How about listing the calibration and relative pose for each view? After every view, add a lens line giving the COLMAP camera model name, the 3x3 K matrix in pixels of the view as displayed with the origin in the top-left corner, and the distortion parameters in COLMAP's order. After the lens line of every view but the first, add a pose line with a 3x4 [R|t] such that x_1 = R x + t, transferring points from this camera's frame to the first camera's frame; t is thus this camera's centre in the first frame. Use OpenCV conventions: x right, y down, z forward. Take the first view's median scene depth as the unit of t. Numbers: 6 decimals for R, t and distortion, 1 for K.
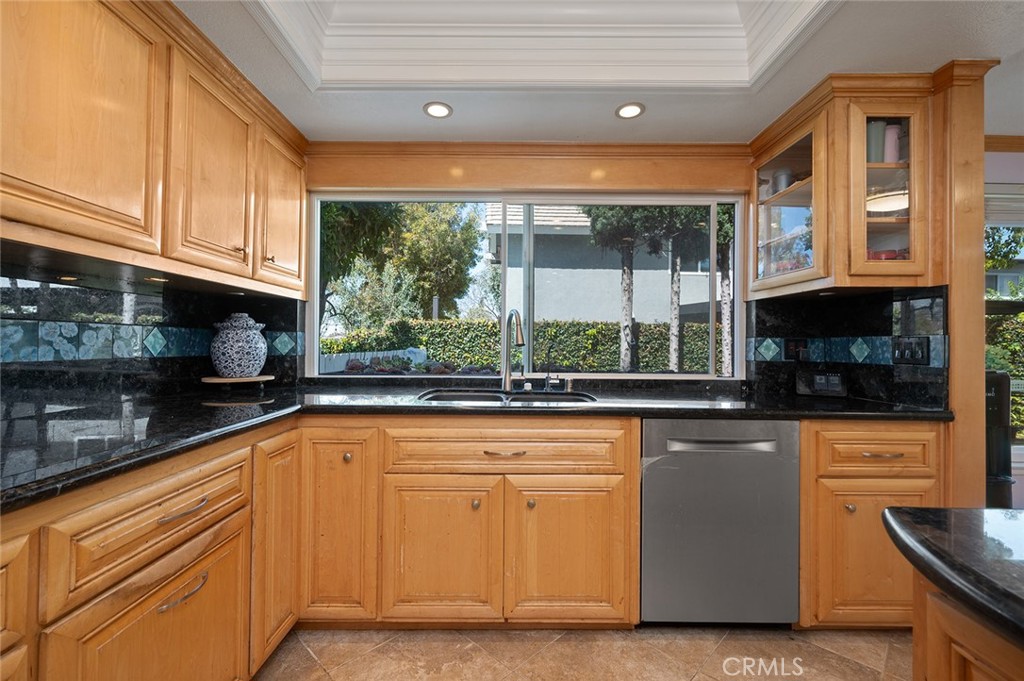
lens RADIAL K [[439.6, 0, 512.4], [0, 439.6, 339.1], [0, 0, 1]] dist [0.000118, 0.000225]
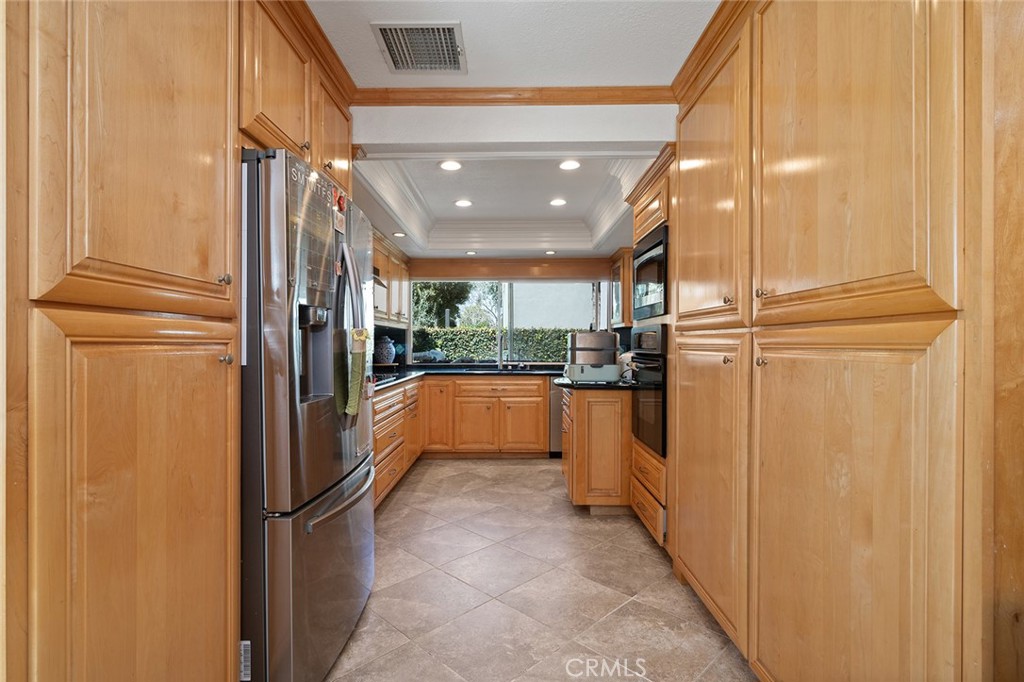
lens RADIAL K [[471.4, 0, 509.8], [0, 471.4, 344.9], [0, 0, 1]] dist [-0.001899, 0.000099]
pose [[0.999975, -0.004340, -0.005524, 0.045270], [0.004406, 0.999917, 0.012091, -0.034974], [0.005472, -0.012115, 0.999912, -1.313614]]
